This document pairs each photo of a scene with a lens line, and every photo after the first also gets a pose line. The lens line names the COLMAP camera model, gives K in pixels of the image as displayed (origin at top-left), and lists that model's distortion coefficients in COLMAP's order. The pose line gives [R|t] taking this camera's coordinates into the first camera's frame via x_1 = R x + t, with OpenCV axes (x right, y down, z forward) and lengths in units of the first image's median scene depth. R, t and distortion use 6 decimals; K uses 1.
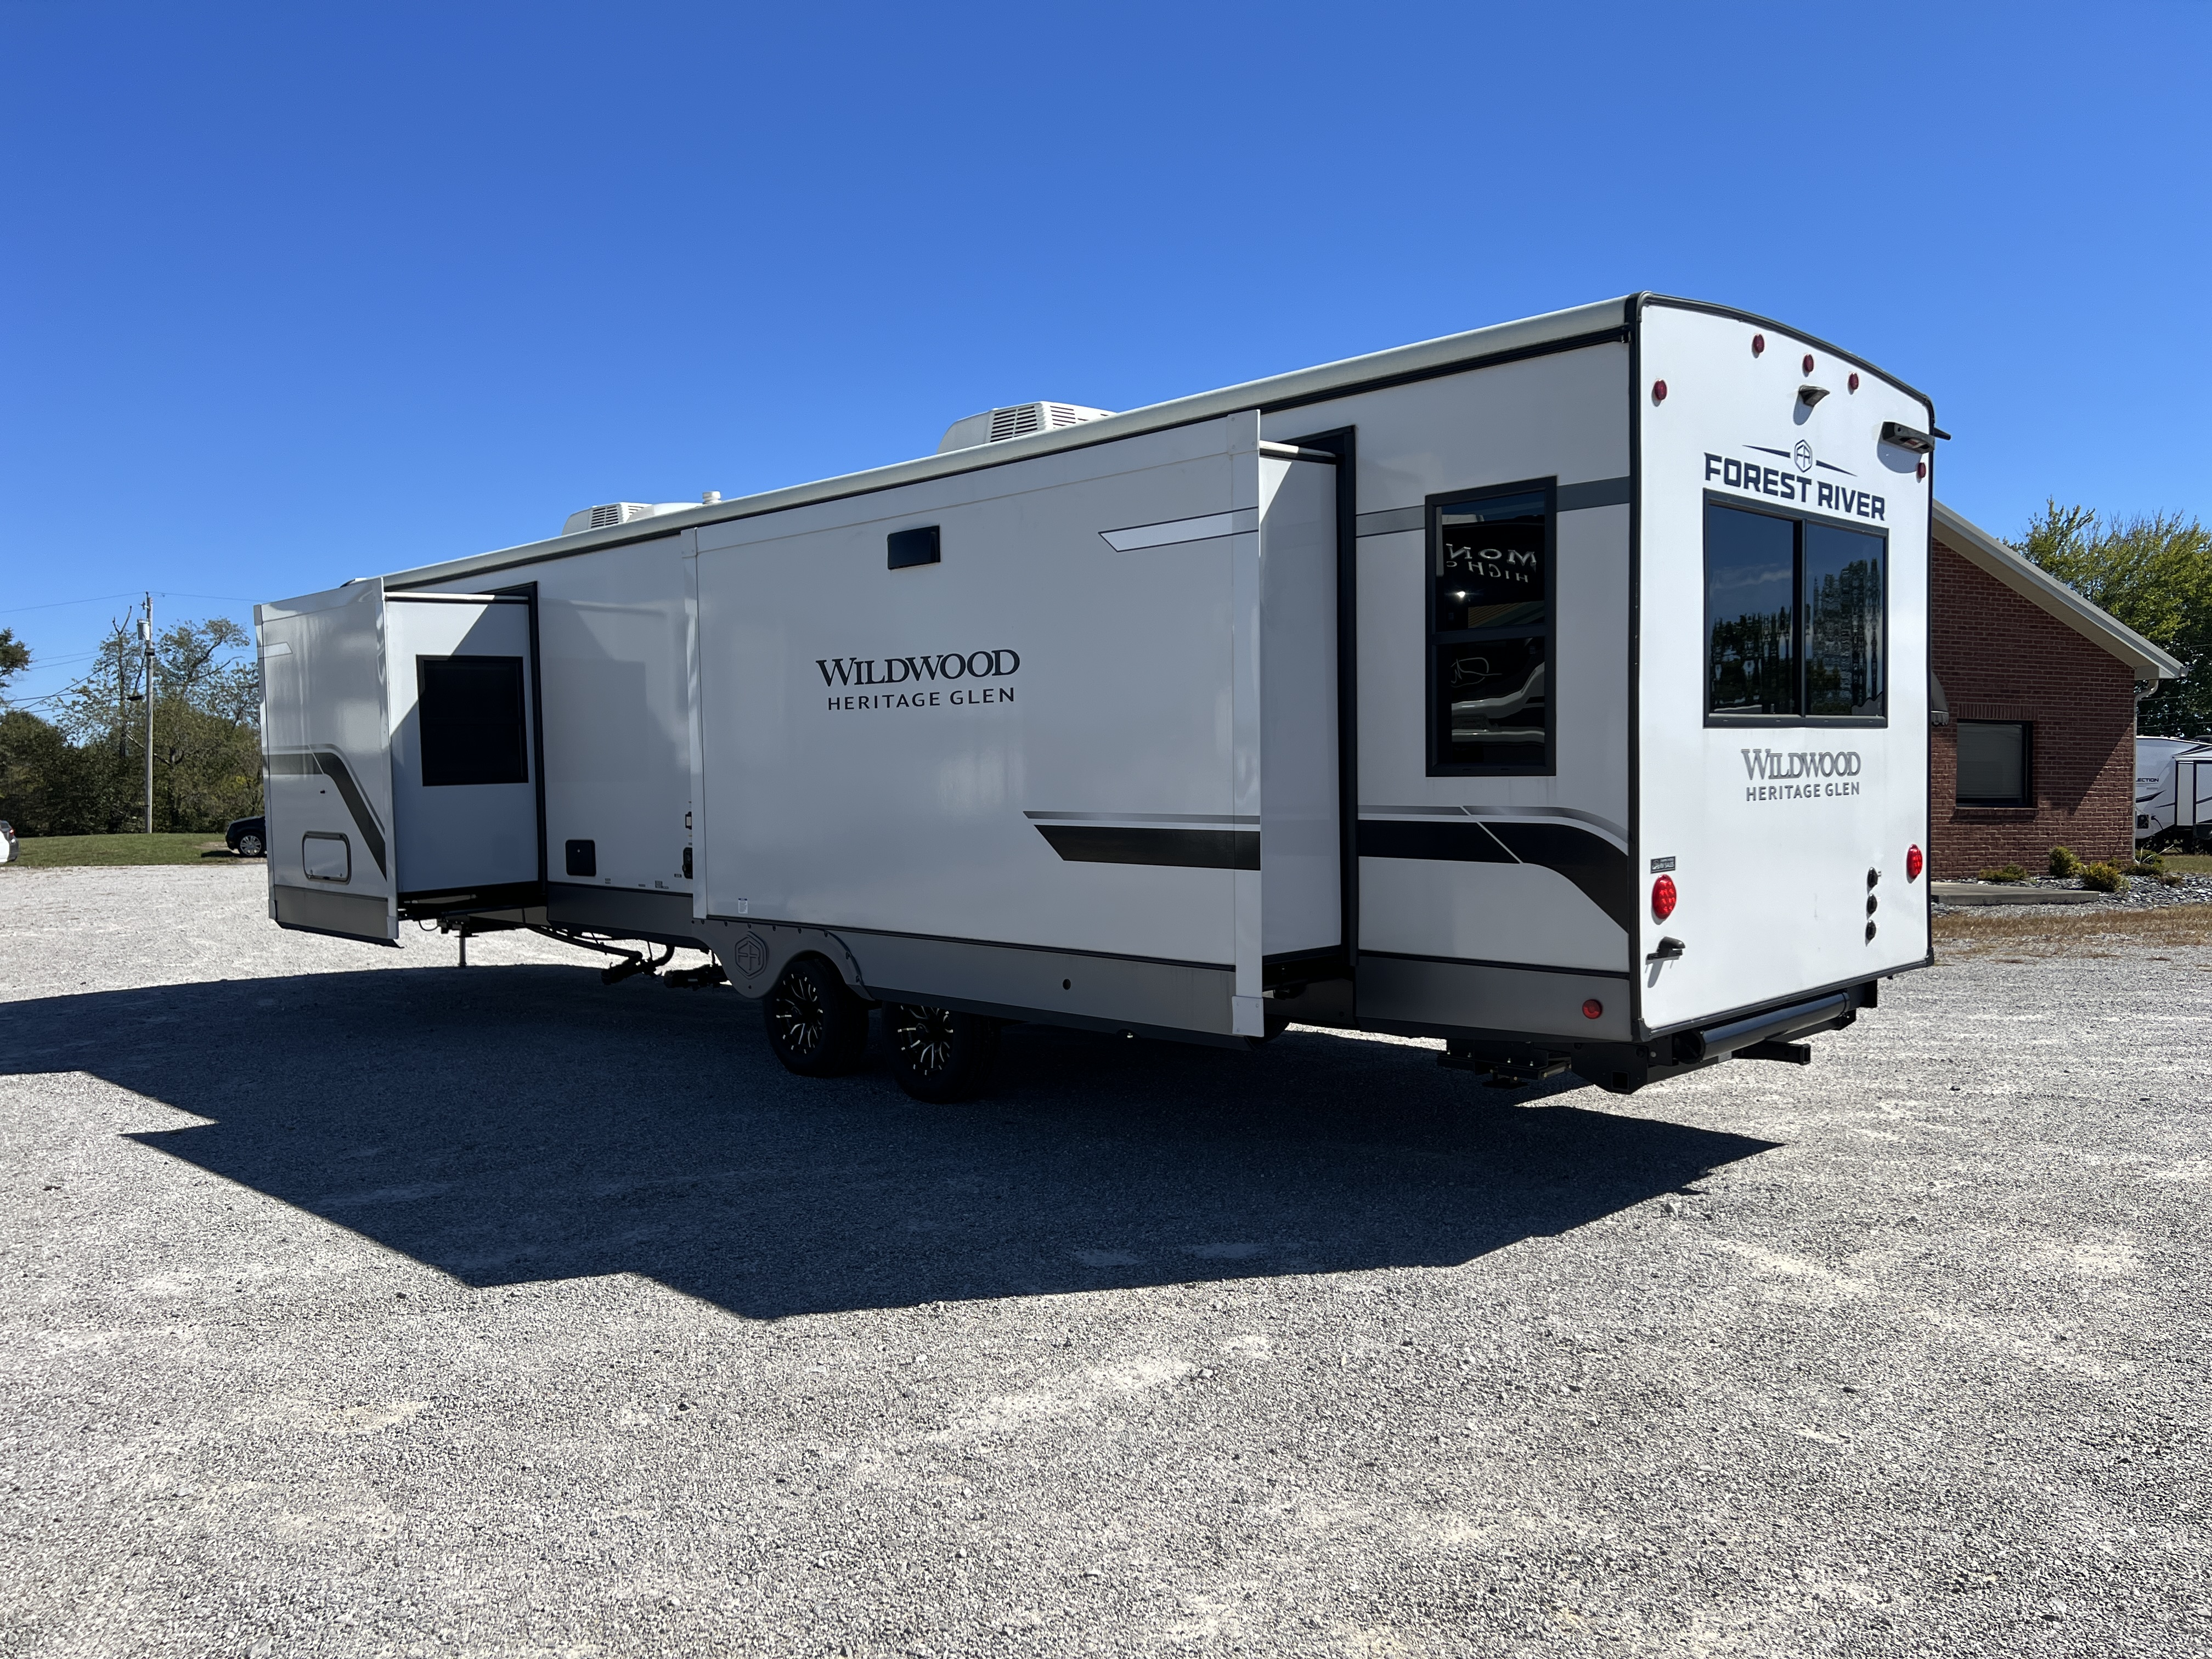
lens RADIAL K [[1682.8, 0, 1064.4], [0, 1682.8, 866.9], [0, 0, 1]] dist [0.040933, -0.049616]
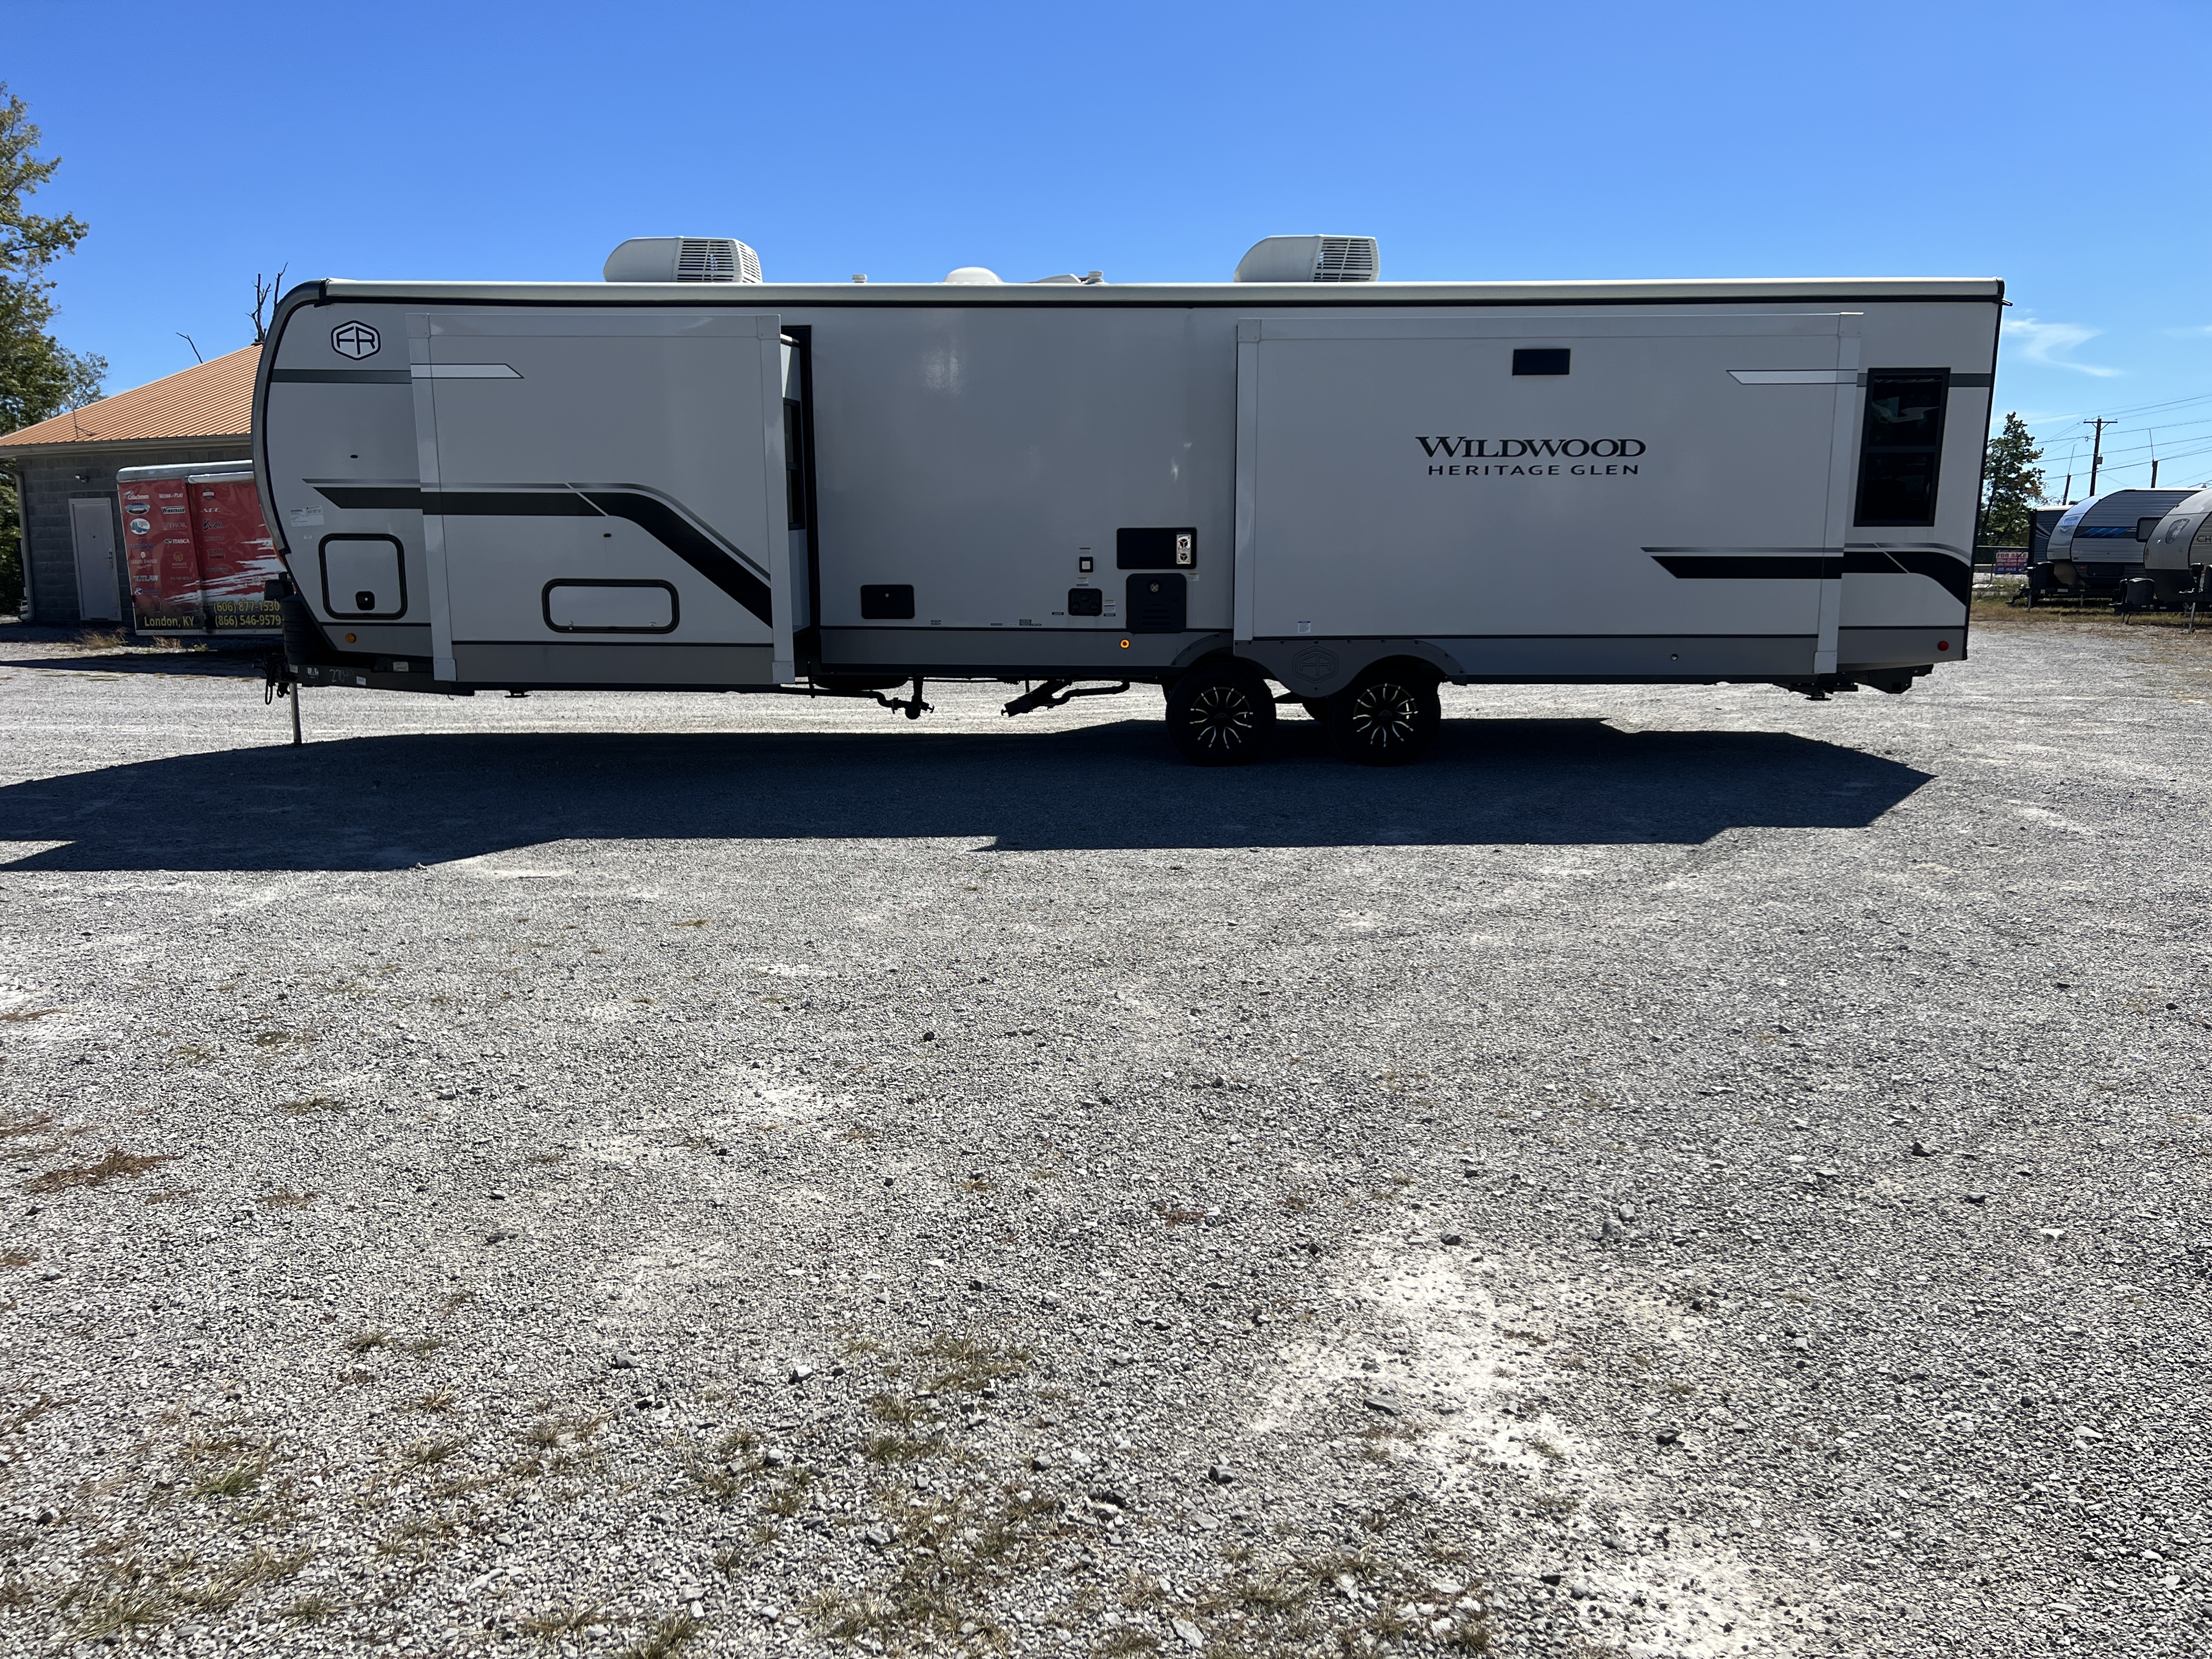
lens RADIAL K [[1682.8, 0, 1104.3], [0, 1682.8, 827.9], [0, 0, 1]] dist [0.040933, -0.049616]
pose [[0.710415, -0.110825, 0.695002, -1.609255], [0.032884, 0.991672, 0.124520, 0.013892], [-0.703014, -0.065606, 0.708143, 0.251095]]
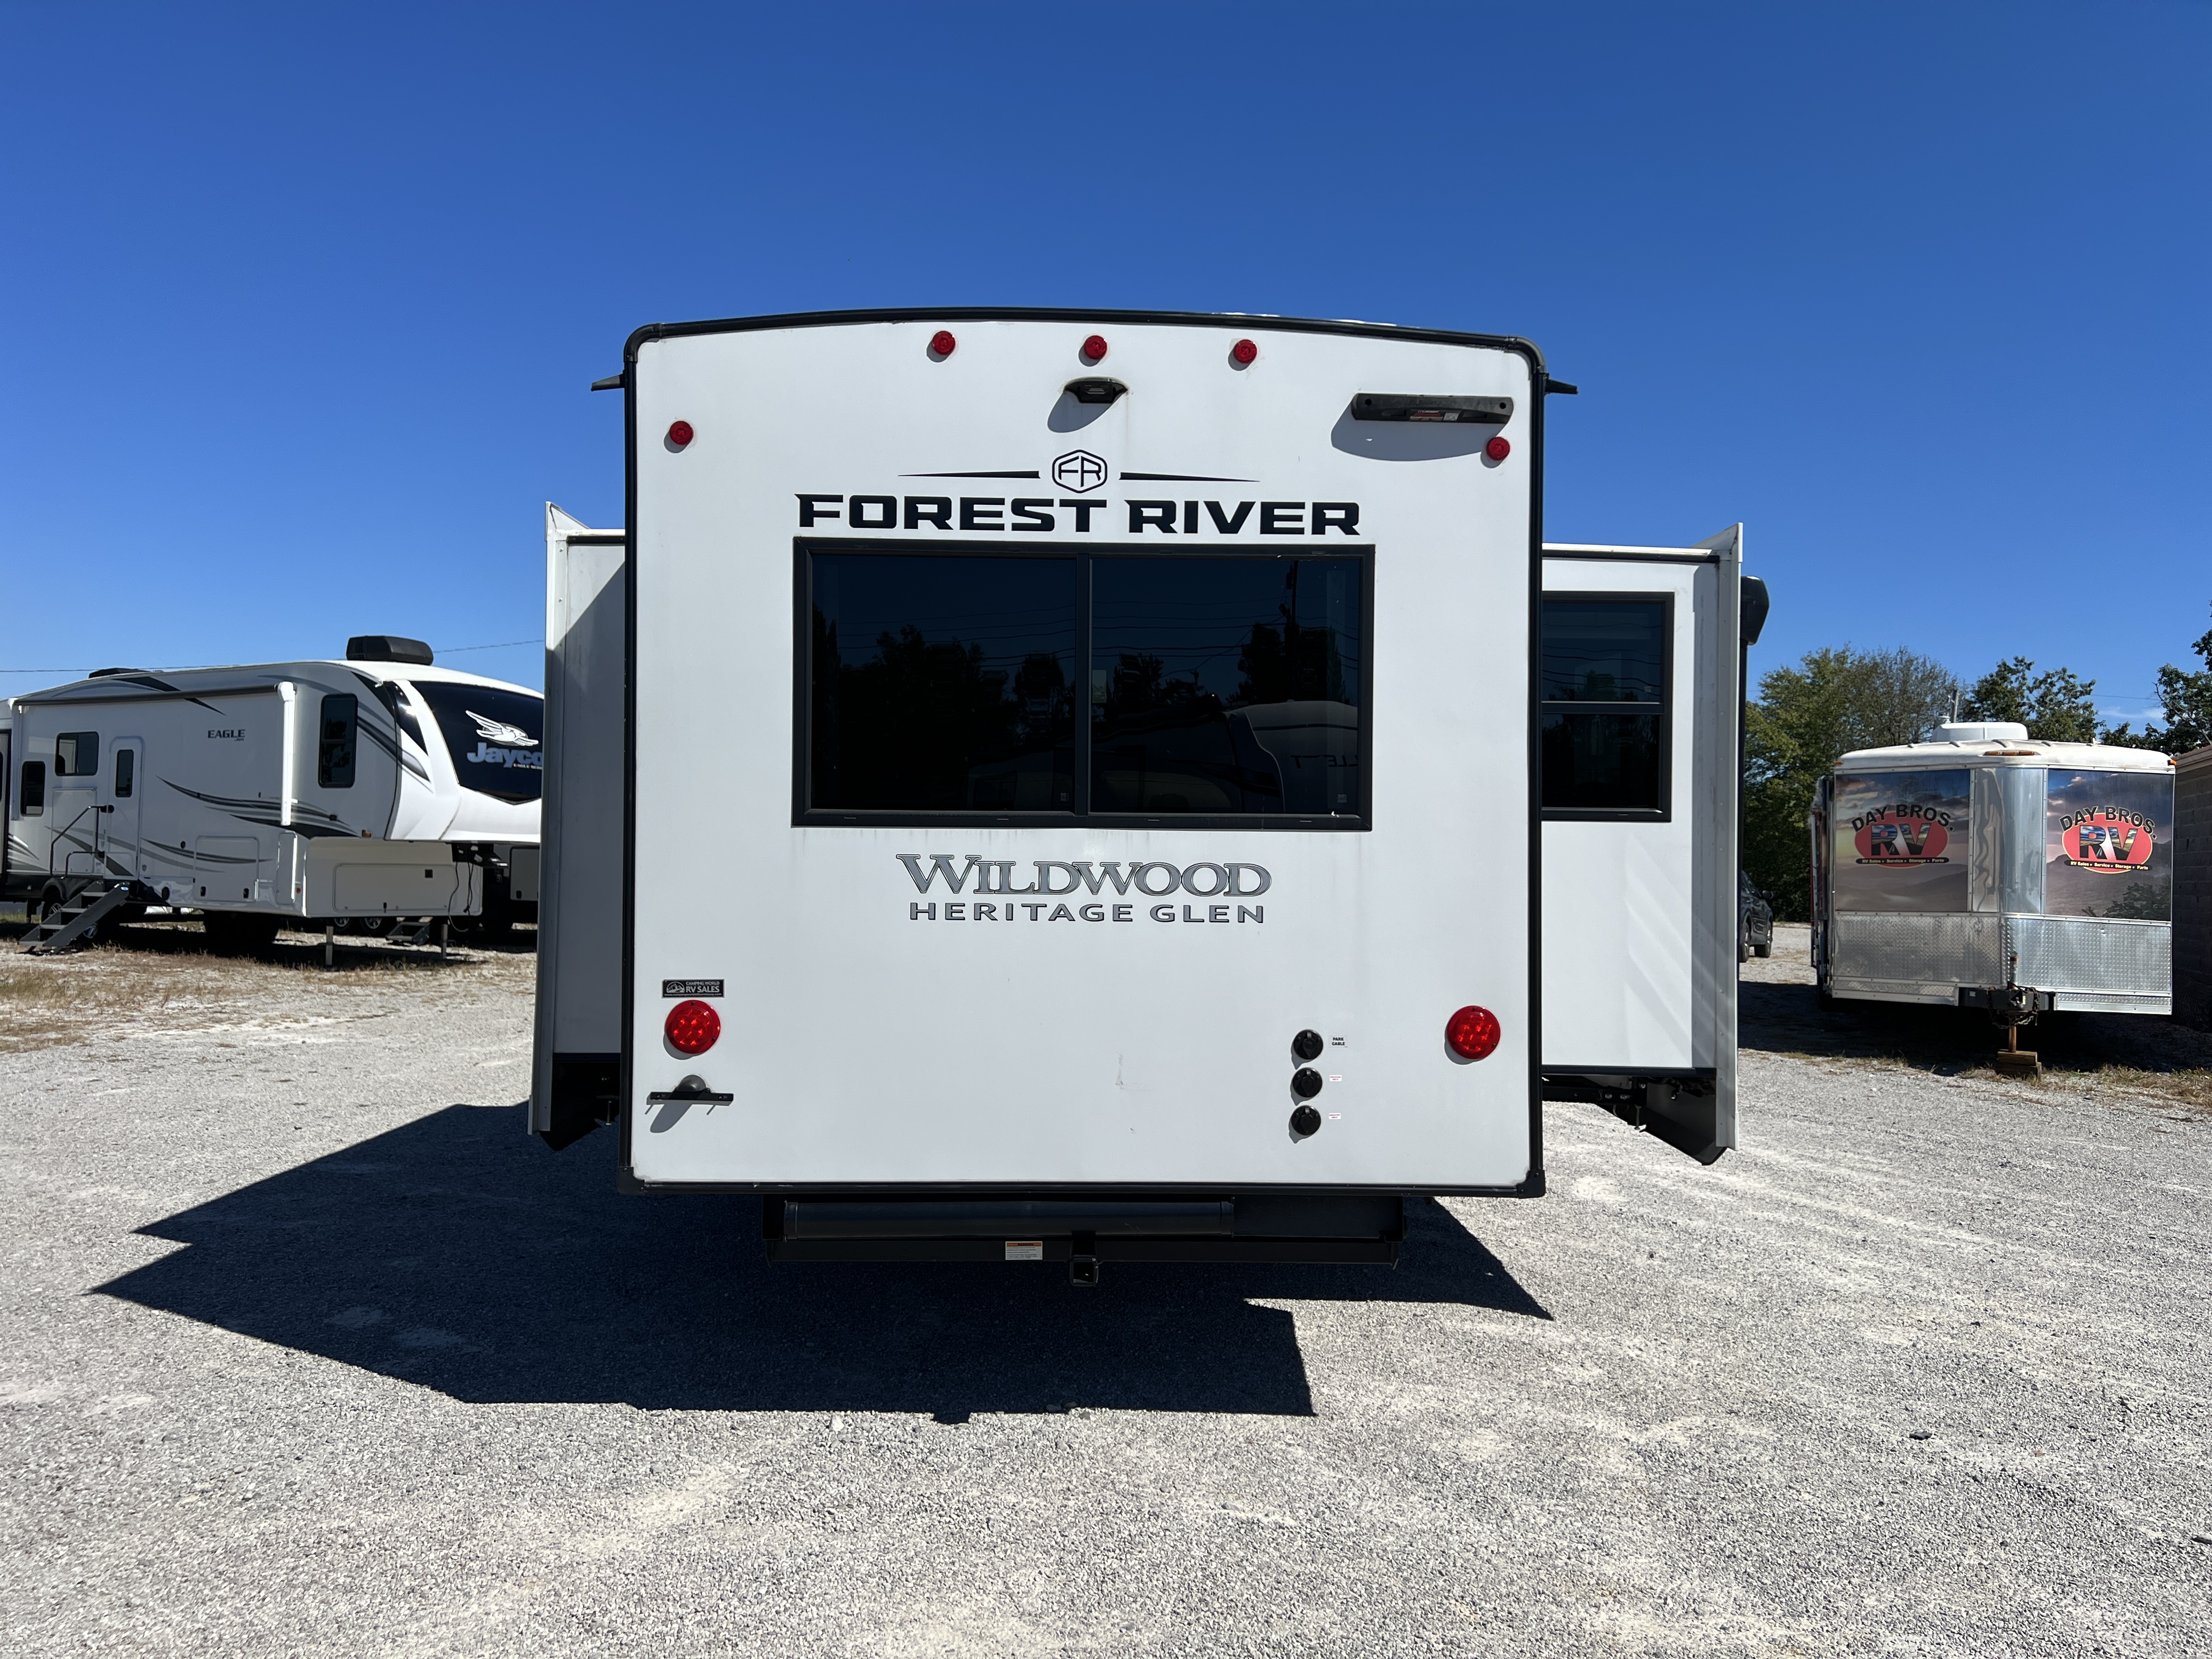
lens RADIAL K [[1682.8, 0, 1093.7], [0, 1682.8, 825.6], [0, 0, 1]] dist [0.040933, -0.049616]
pose [[0.728536, 0.021658, -0.684665, 0.935964], [-0.063071, 0.997375, -0.035562, -0.056664], [0.682098, 0.069090, 0.727990, 0.454945]]
